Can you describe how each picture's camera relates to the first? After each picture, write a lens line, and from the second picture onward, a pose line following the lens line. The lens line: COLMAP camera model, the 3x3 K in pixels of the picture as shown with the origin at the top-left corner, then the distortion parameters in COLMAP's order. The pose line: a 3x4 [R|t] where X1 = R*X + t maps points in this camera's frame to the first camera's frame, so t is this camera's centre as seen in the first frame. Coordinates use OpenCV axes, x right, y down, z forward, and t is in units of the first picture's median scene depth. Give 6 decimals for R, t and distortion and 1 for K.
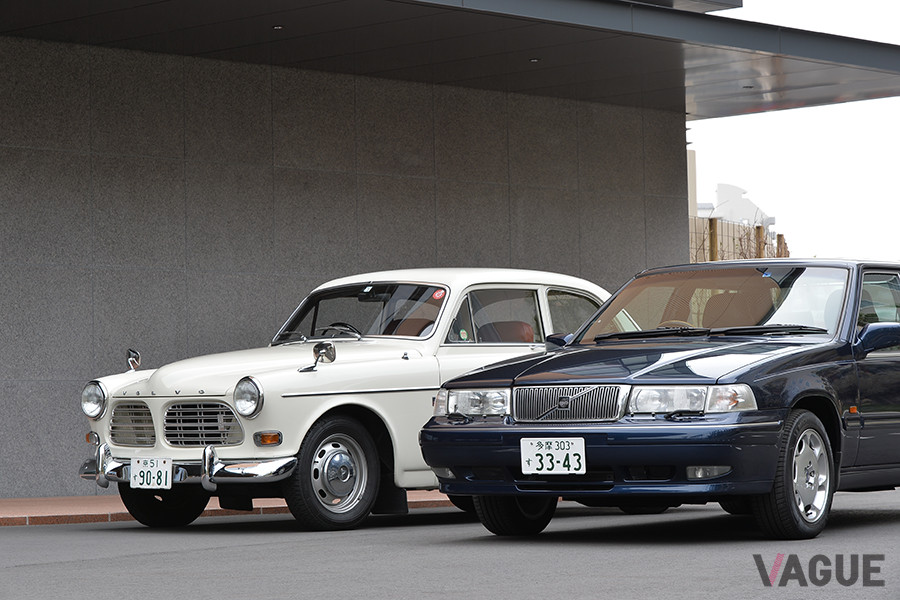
lens RADIAL K [[2649.9, 0, 444.7], [0, 2649.9, 299.7], [0, 0, 1]] dist [-0.142920, 0.000000]
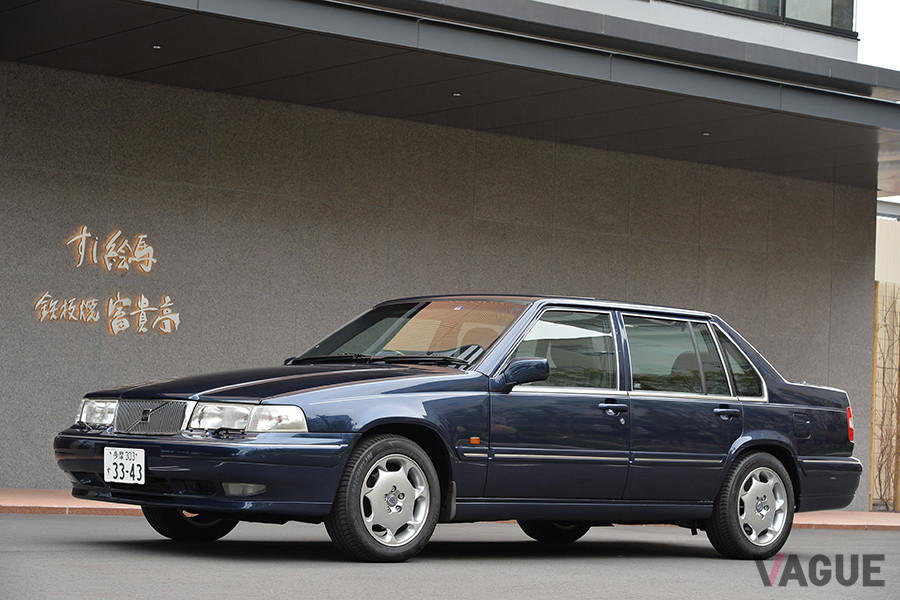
lens RADIAL K [[2237.1, 0, 457.5], [0, 2237.1, 305.3], [0, 0, 1]] dist [0.017816, 0.000000]
pose [[0.985874, 0.049180, -0.160107, 0.160103], [-0.051931, 0.998566, -0.013038, 0.000537], [0.159236, 0.021168, 0.987014, 0.080386]]
